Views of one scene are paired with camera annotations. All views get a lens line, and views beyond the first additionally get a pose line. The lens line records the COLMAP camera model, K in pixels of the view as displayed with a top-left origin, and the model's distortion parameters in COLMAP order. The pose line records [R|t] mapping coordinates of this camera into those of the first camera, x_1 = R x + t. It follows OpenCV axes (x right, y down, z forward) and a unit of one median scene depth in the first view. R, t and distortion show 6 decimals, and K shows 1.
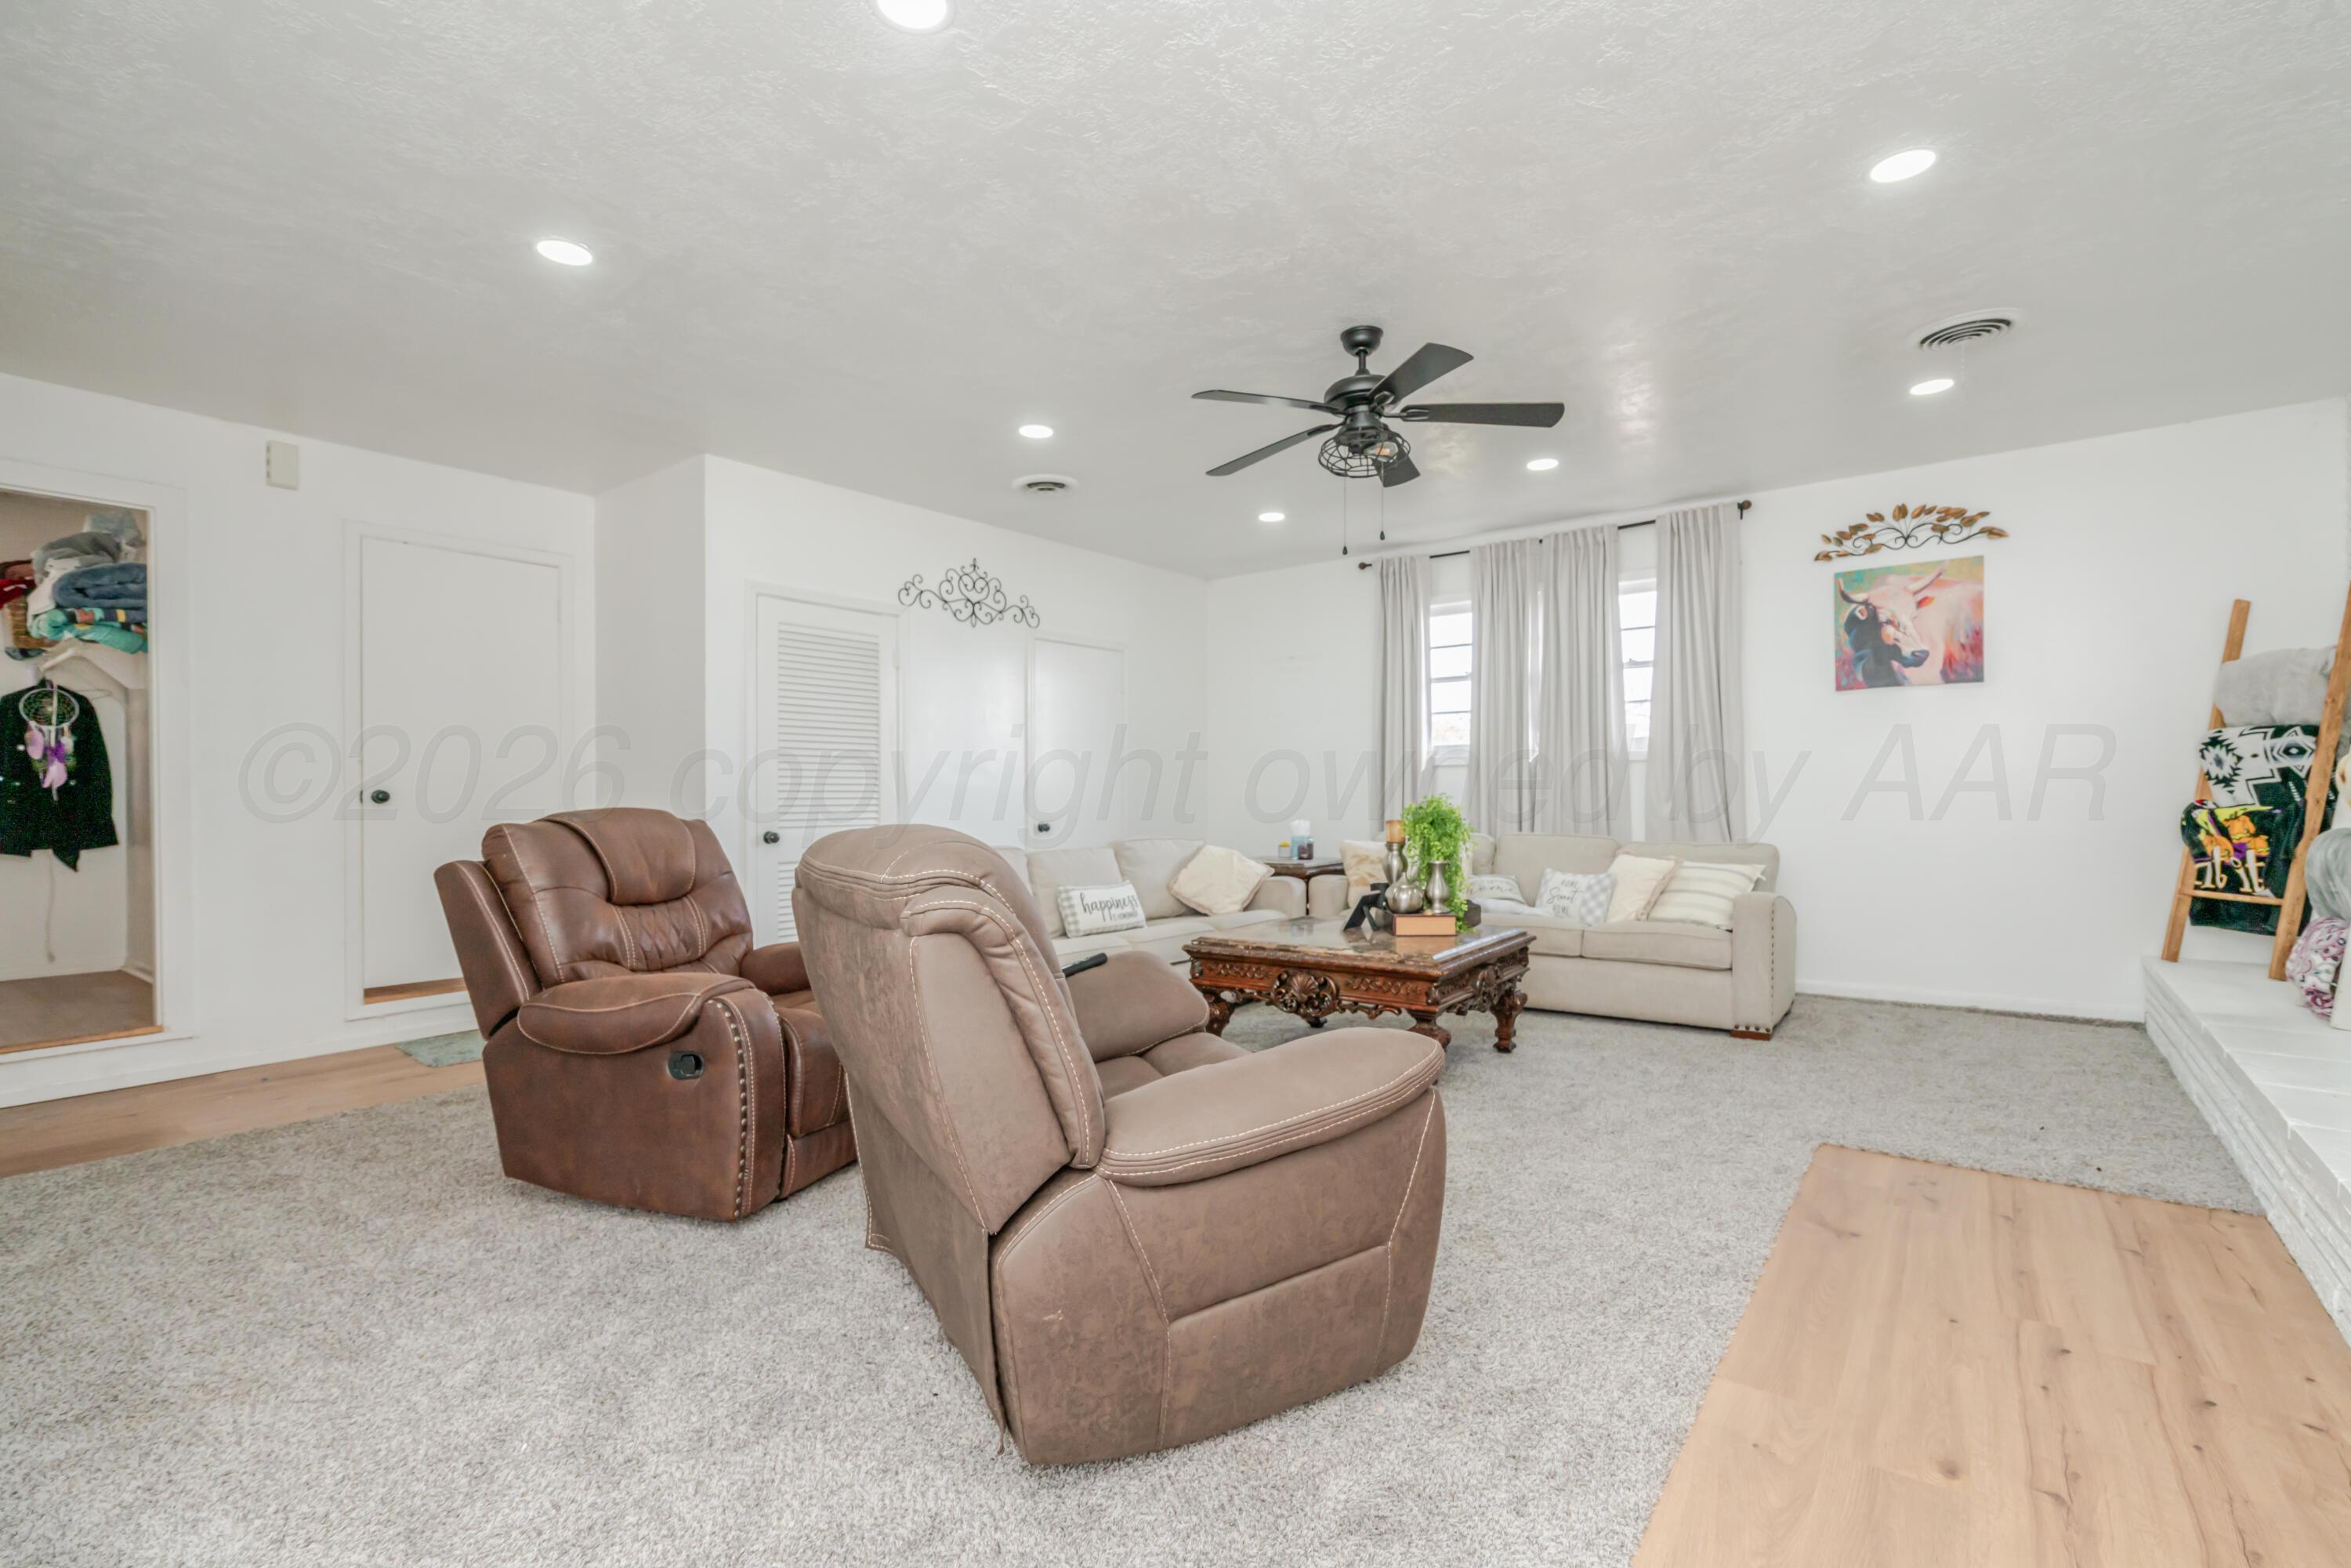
lens RADIAL K [[1078.6, 0, 1177.2], [0, 1078.6, 893.0], [0, 0, 1]] dist [-0.002013, 0.003530]
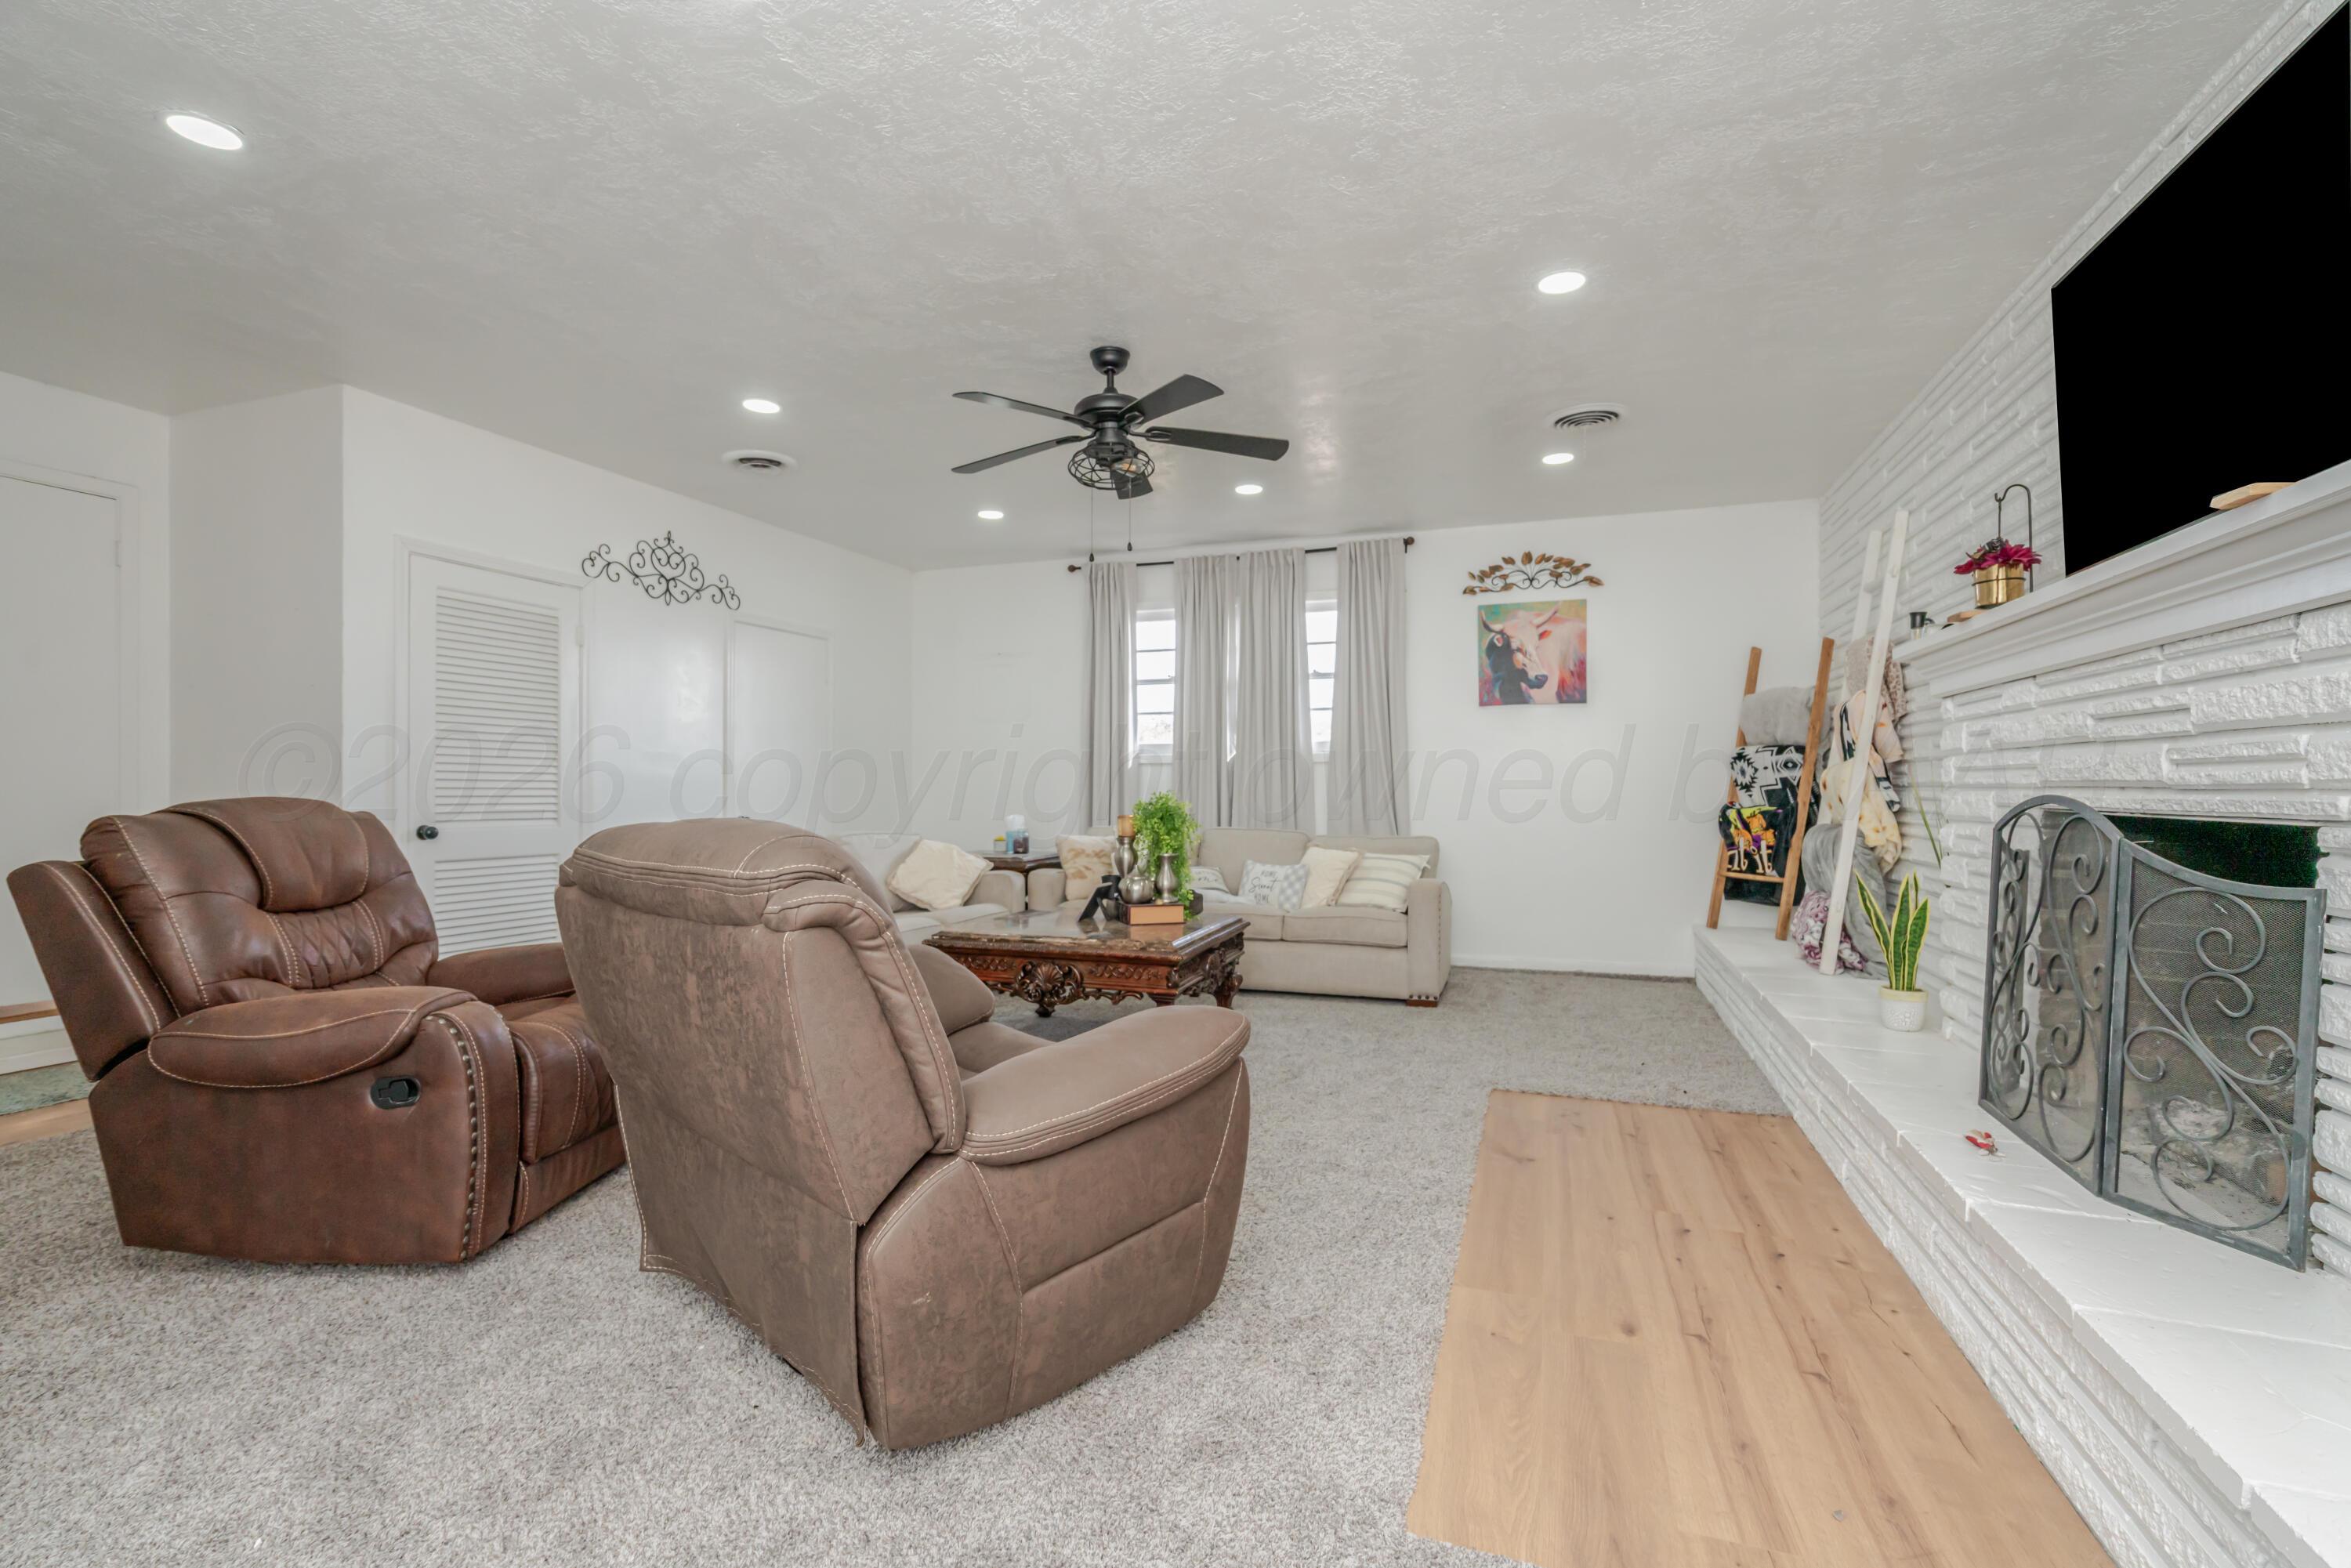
lens RADIAL K [[1078.6, 0, 1177.2], [0, 1078.6, 893.0], [0, 0, 1]] dist [-0.002013, 0.003530]
pose [[0.951959, -0.018669, 0.305654, -0.105934], [0.017202, 0.999824, 0.007492, 0.001962], [-0.305740, -0.001874, 0.952113, -0.026581]]
